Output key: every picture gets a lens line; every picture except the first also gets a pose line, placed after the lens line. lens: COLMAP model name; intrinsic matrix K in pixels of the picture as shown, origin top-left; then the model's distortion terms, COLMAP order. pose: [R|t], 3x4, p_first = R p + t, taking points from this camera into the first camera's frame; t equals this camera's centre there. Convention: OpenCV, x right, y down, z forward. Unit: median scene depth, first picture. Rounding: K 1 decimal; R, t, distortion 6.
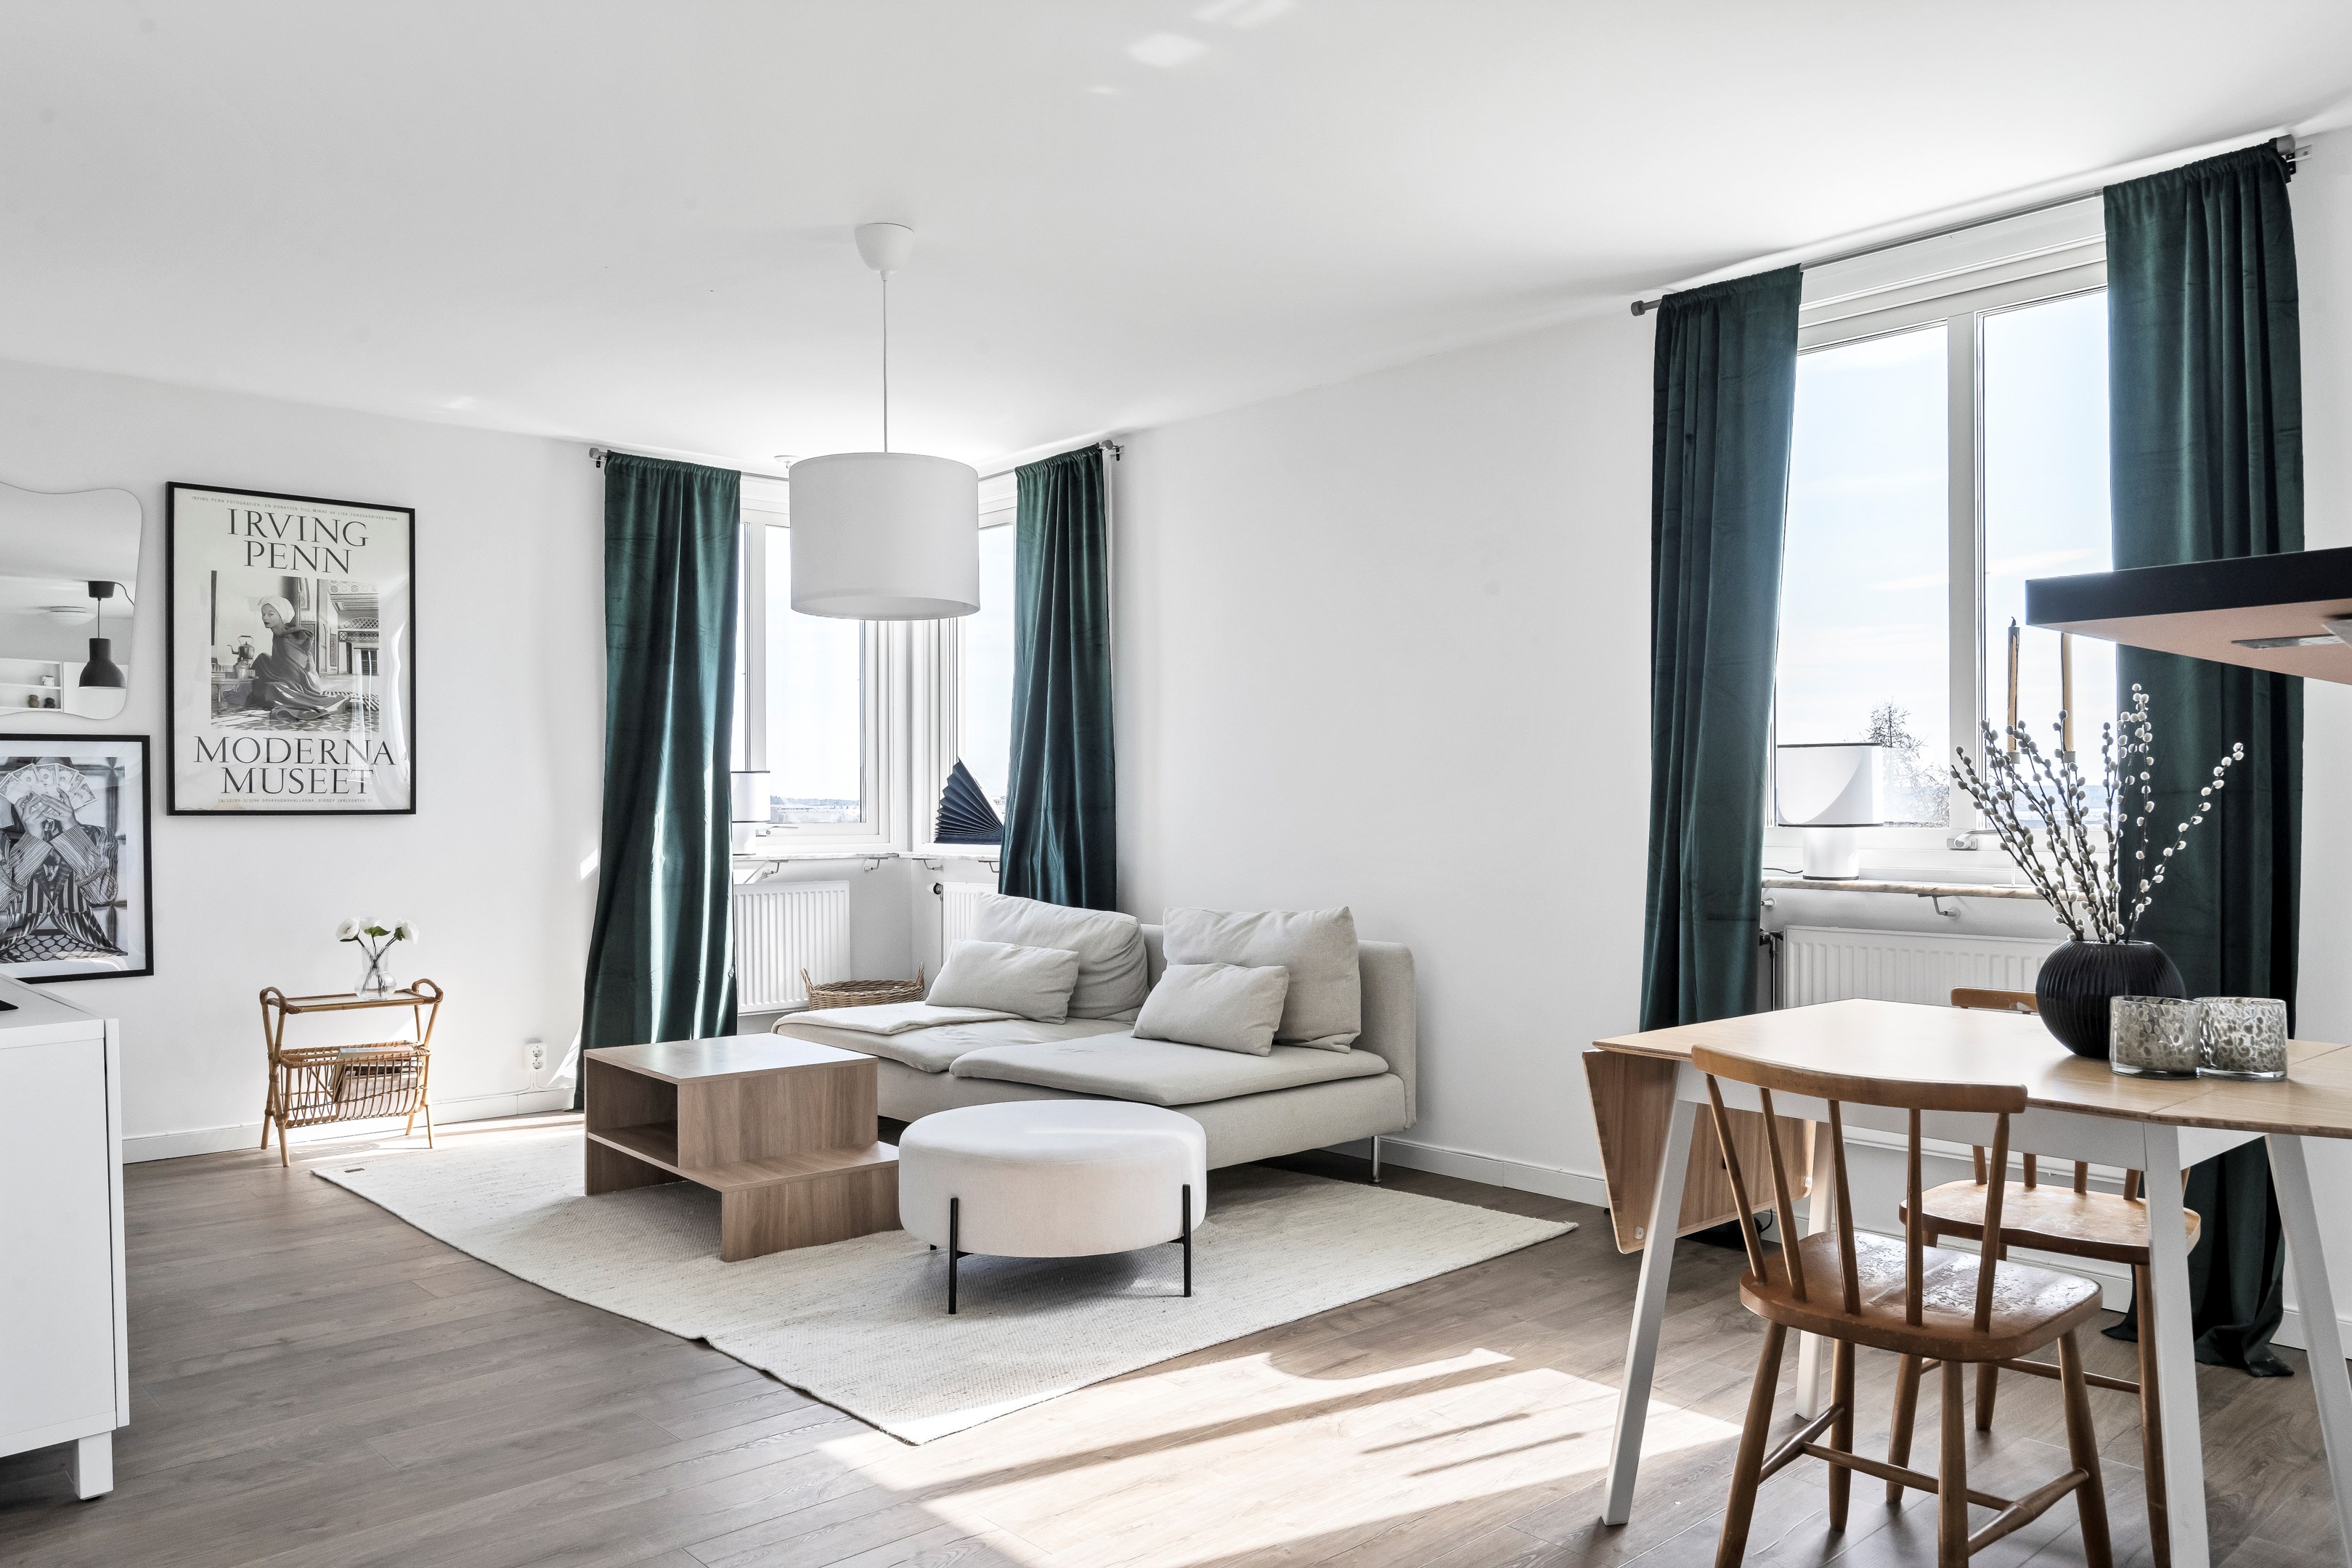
lens RADIAL K [[1674.0, 0, 1223.5], [0, 1674.0, 806.9], [0, 0, 1]] dist [-0.018884, 0.007158]
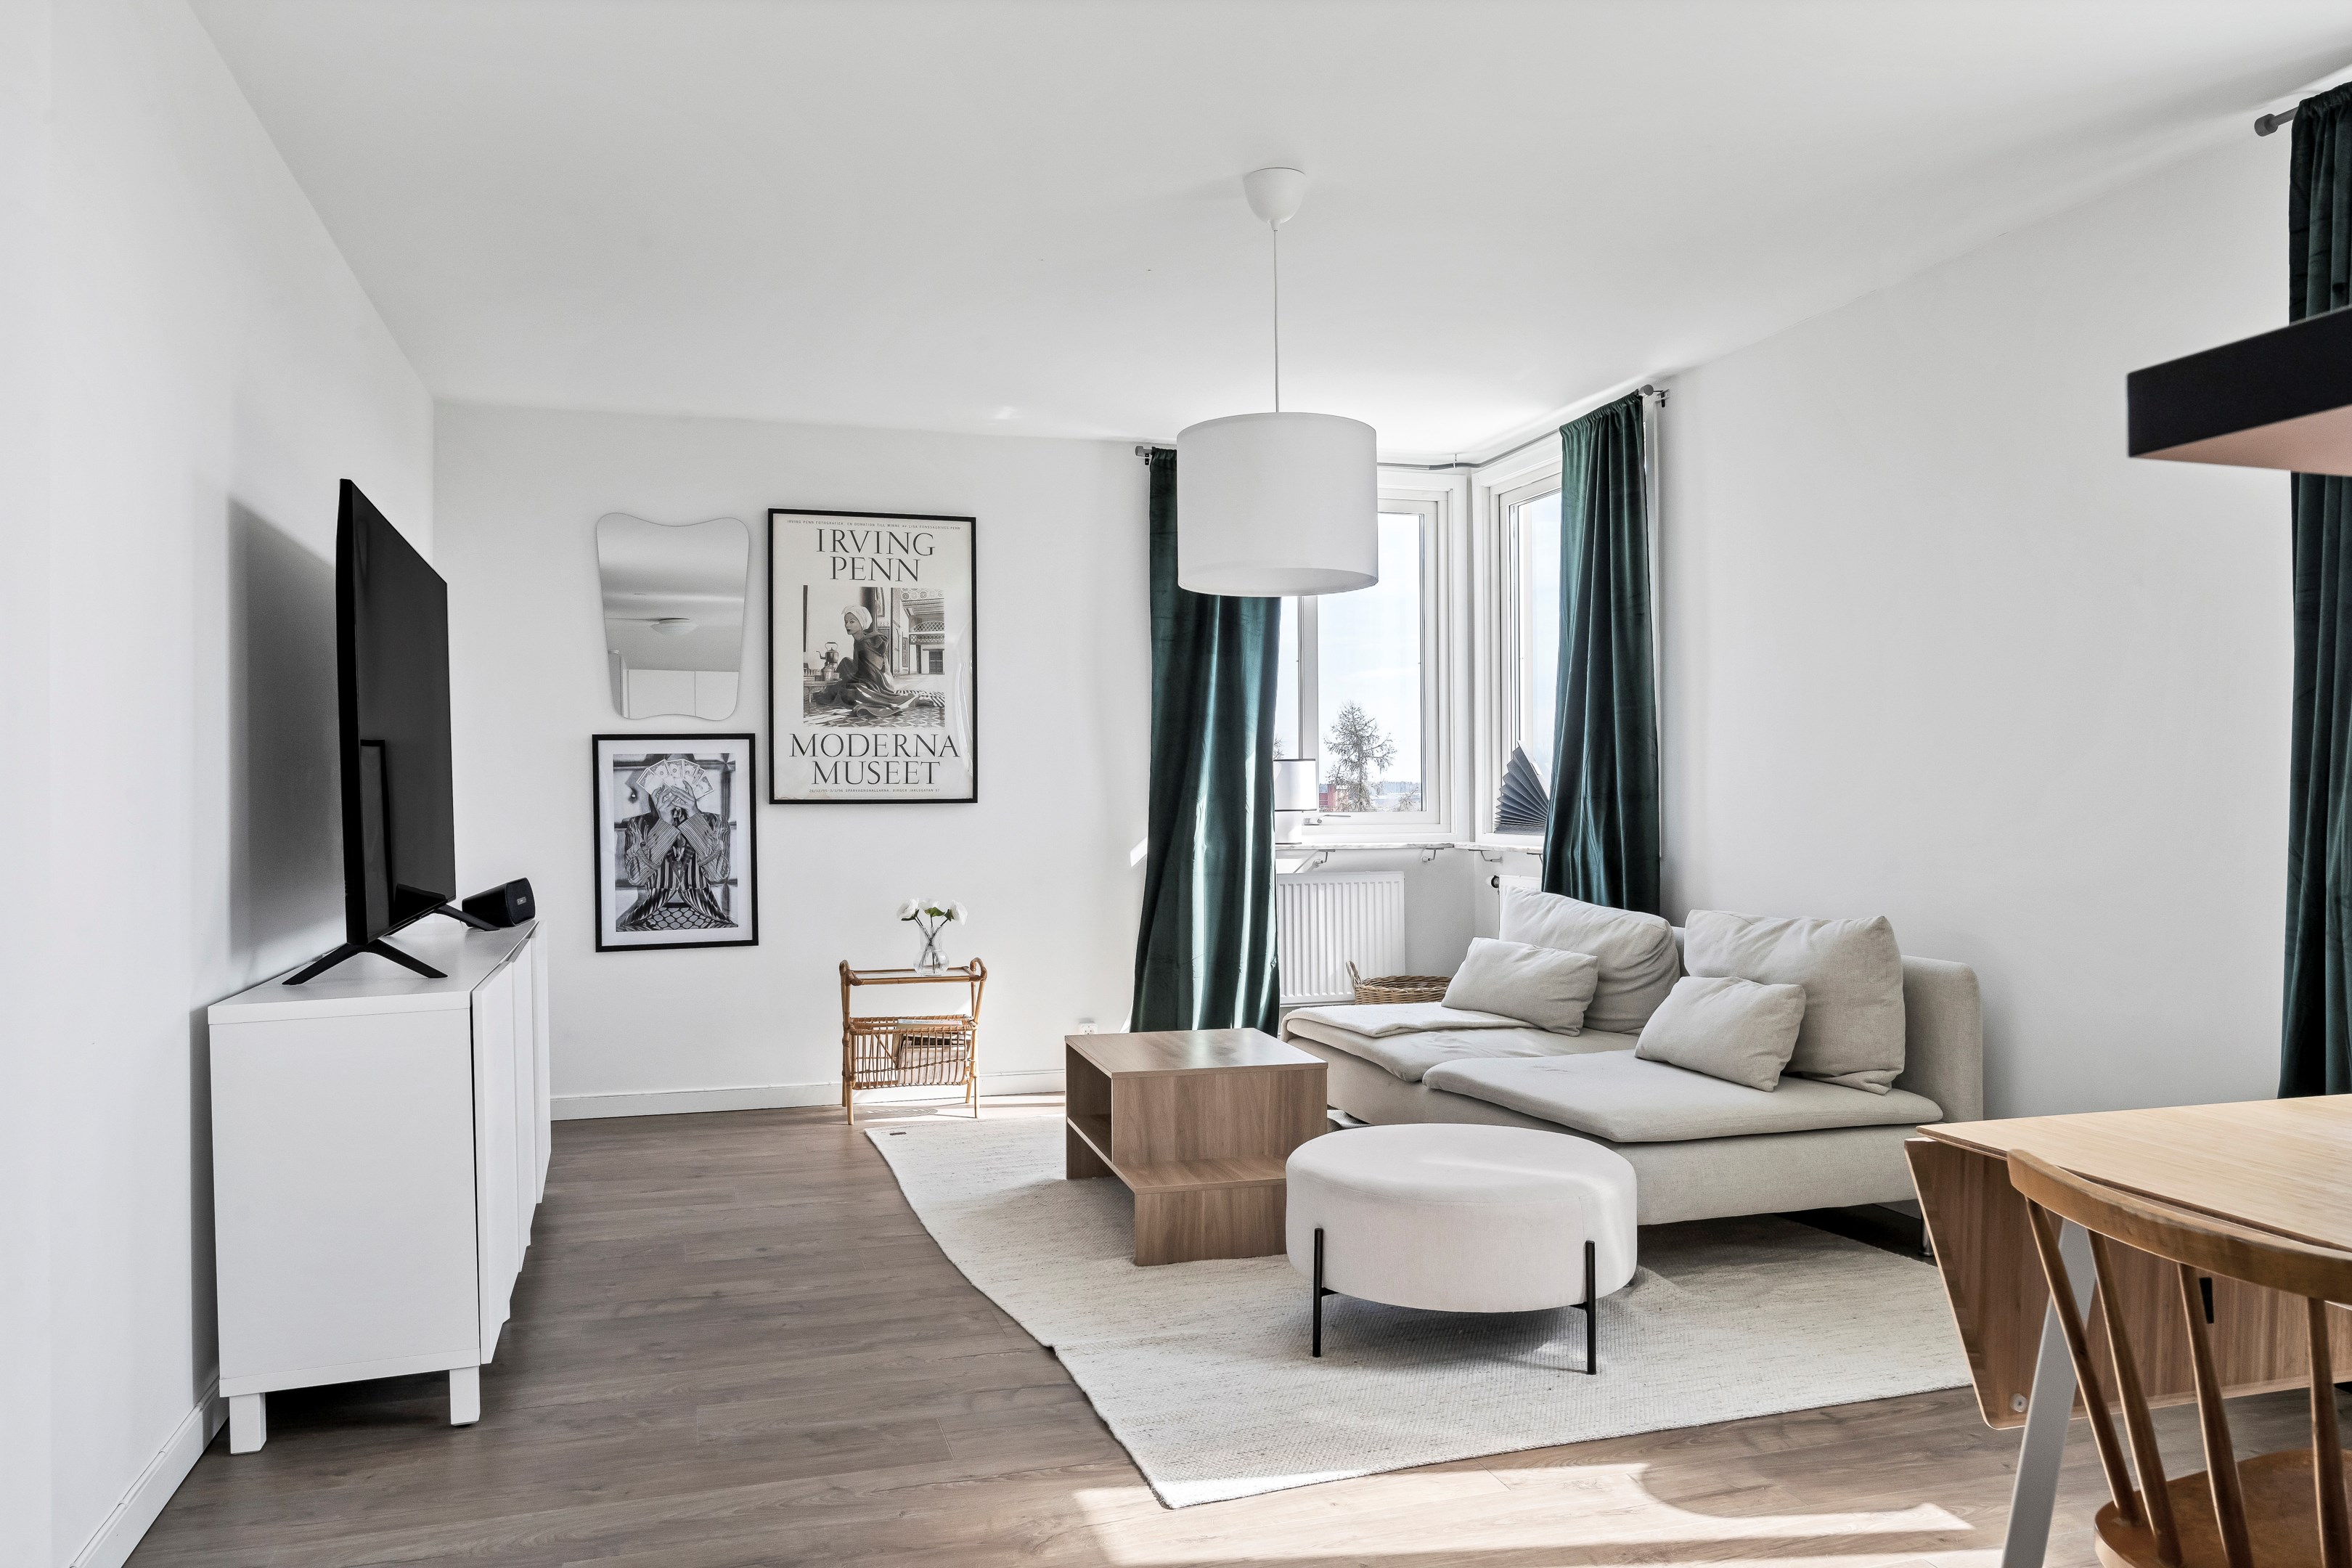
lens RADIAL K [[1674.2, 0, 1179.8], [0, 1674.2, 785.9], [0, 0, 1]] dist [-0.018884, 0.007158]
pose [[0.899119, -0.004145, -0.437684, 0.119596], [0.002039, 0.999984, -0.005282, -0.000696], [0.437699, 0.003856, 0.899113, 0.108244]]
